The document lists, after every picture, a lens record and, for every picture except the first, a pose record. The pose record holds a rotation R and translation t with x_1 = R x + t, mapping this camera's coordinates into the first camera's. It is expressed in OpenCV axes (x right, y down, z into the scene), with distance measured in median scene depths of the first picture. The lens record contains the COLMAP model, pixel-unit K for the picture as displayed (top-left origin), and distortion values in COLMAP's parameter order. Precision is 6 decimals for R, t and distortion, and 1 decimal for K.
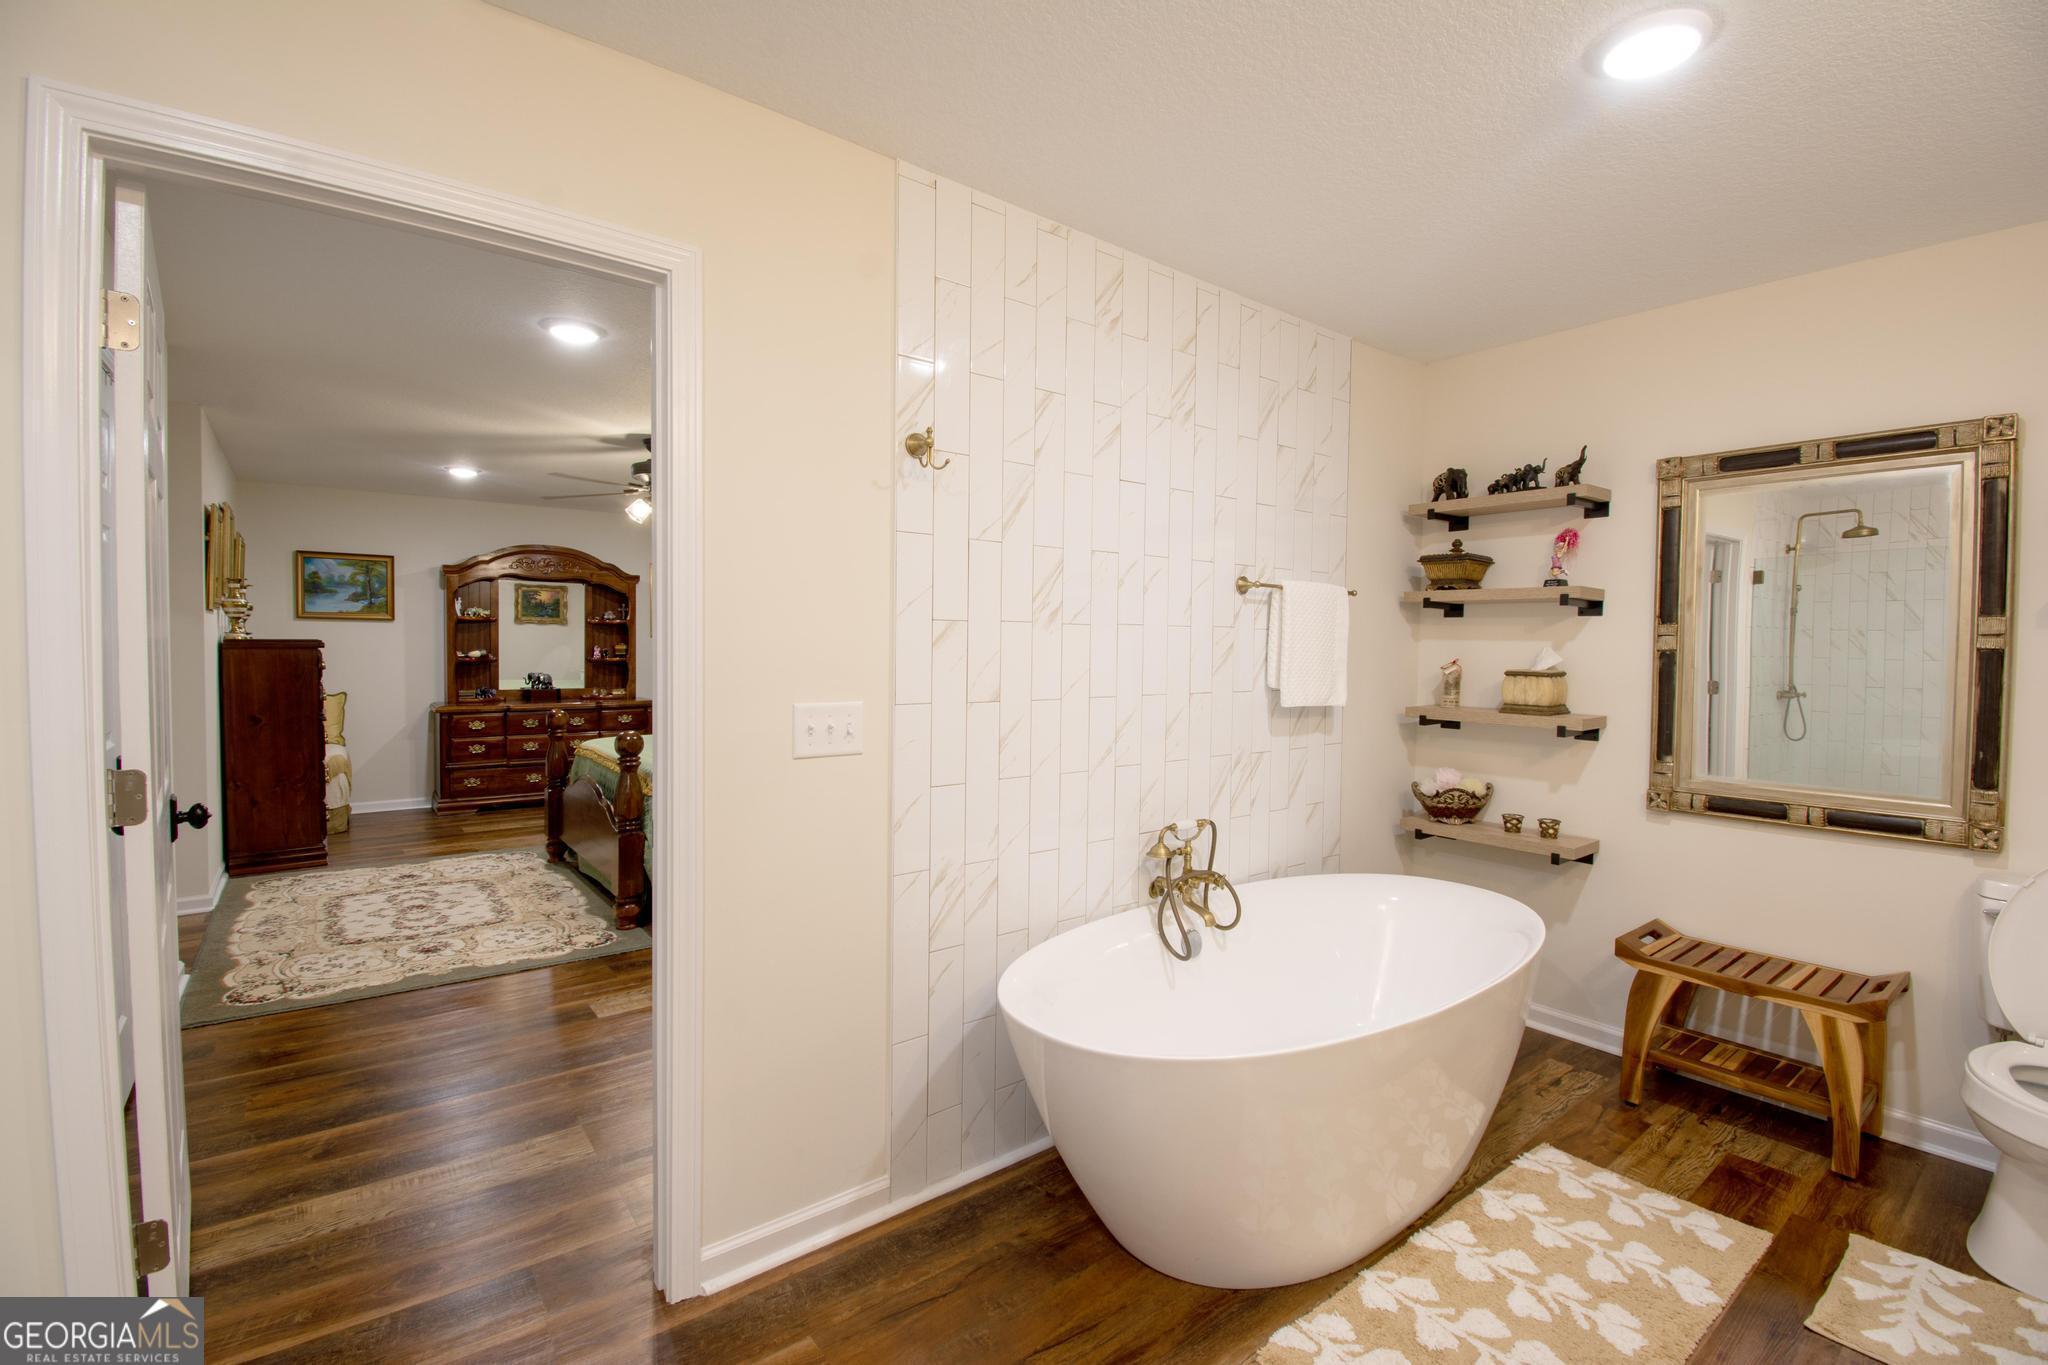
lens RADIAL K [[896.0, 0, 1023.6], [0, 896.0, 674.4], [0, 0, 1]] dist [0.023011, -0.029458]
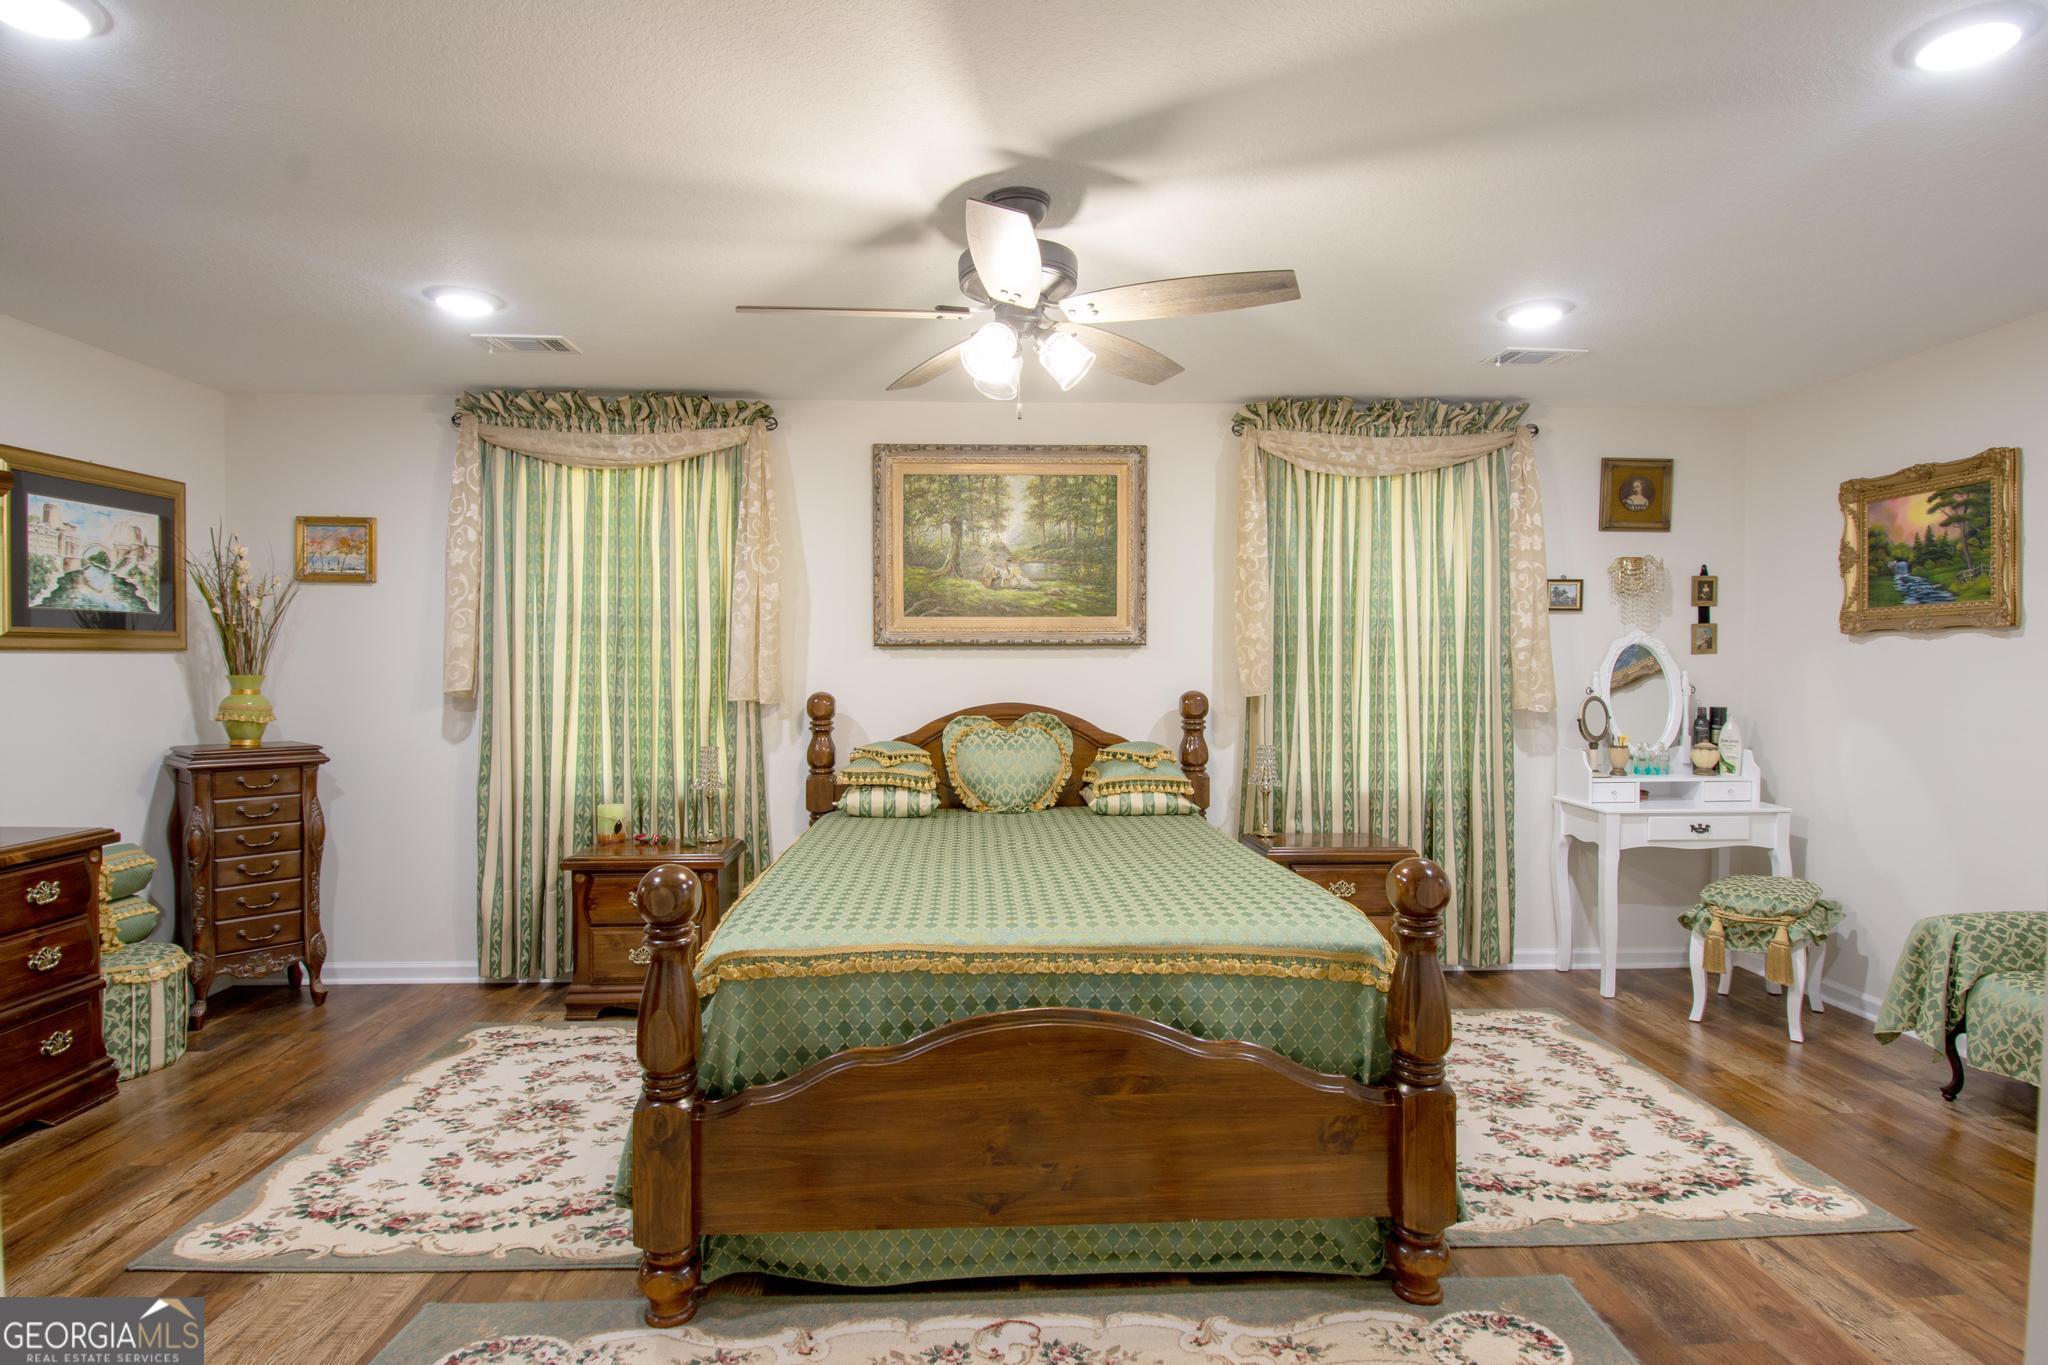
lens RADIAL K [[1040.7, 0, 1024.4], [0, 1040.7, 676.8], [0, 0, 1]] dist [0.014760, -0.025131]
pose [[0.579707, -0.019931, 0.814581, -0.812075], [0.032255, 0.999479, 0.001501, -0.030583], [-0.814187, 0.025404, 0.580047, 0.704771]]
